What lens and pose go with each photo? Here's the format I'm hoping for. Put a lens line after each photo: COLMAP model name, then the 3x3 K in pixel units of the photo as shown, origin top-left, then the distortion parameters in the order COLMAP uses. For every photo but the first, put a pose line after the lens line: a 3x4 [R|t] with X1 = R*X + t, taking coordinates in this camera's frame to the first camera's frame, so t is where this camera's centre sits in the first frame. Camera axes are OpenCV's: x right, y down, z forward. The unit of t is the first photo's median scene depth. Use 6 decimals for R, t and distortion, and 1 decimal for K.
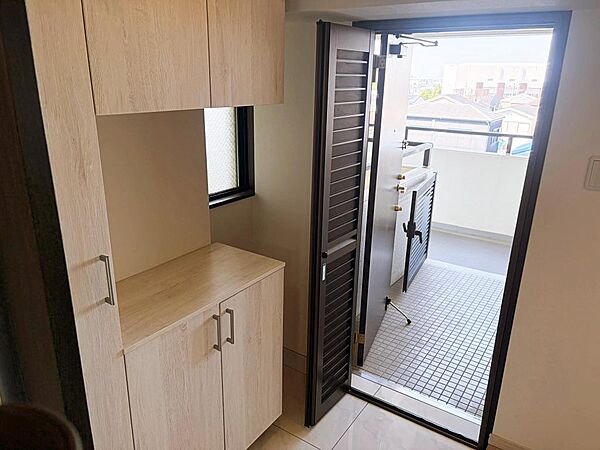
lens RADIAL K [[464.1, 0, 300.0], [0, 464.1, 225.0], [0, 0, 1]] dist [0.052432, -0.072687]
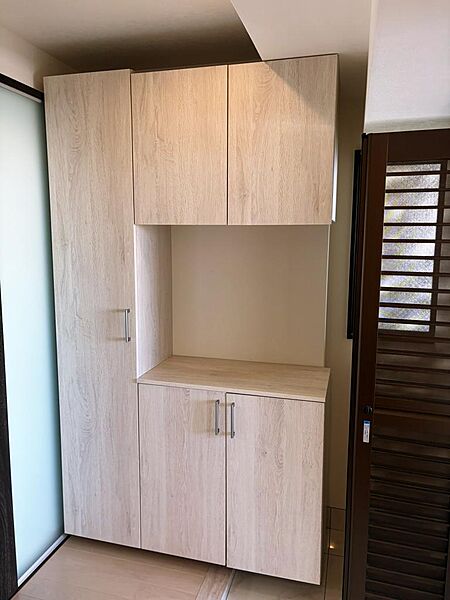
lens RADIAL K [[447.0, 0, 225.0], [0, 447.0, 300.0], [0, 0, 1]] dist [0.031945, -0.006536]
pose [[0.303043, 0.105866, -0.947078, 0.989548], [-0.299494, 0.954037, 0.010813, -0.071024], [0.904692, 0.280367, 0.320821, 0.685082]]
